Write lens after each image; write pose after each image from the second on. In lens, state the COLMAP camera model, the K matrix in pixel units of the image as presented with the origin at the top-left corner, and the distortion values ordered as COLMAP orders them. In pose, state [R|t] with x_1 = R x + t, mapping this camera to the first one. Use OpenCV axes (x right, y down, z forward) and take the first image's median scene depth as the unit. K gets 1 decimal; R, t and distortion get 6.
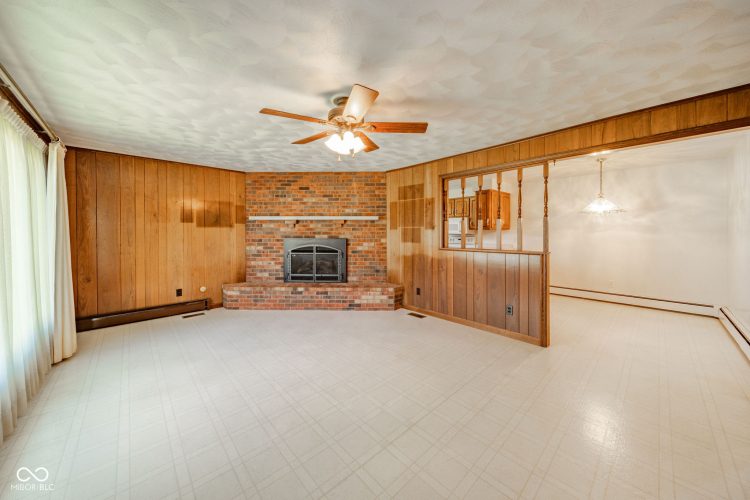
lens RADIAL K [[268.2, 0, 373.5], [0, 268.2, 235.5], [0, 0, 1]] dist [-0.000523, -0.000067]
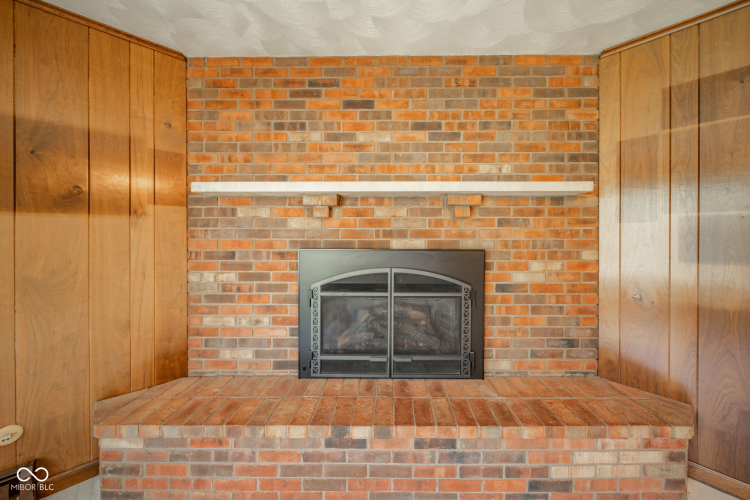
lens RADIAL K [[266.3, 0, 390.2], [0, 266.3, 234.8], [0, 0, 1]] dist [-0.000621, -0.000138]
pose [[0.999678, -0.000383, 0.025375, -0.228155], [0.000542, 0.999980, -0.006262, -0.005241], [-0.025372, 0.006273, 0.999658, 0.661303]]
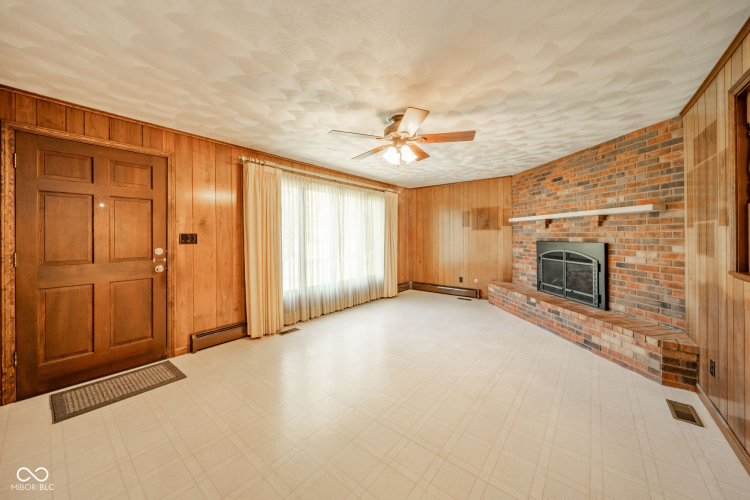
lens RADIAL K [[268.2, 0, 373.5], [0, 268.2, 235.5], [0, 0, 1]] dist [-0.000523, -0.000067]
pose [[0.132512, 0.001479, -0.991180, 0.471530], [-0.007344, 0.999973, 0.000510, -0.003403], [0.991154, 0.007212, 0.132519, 0.347579]]
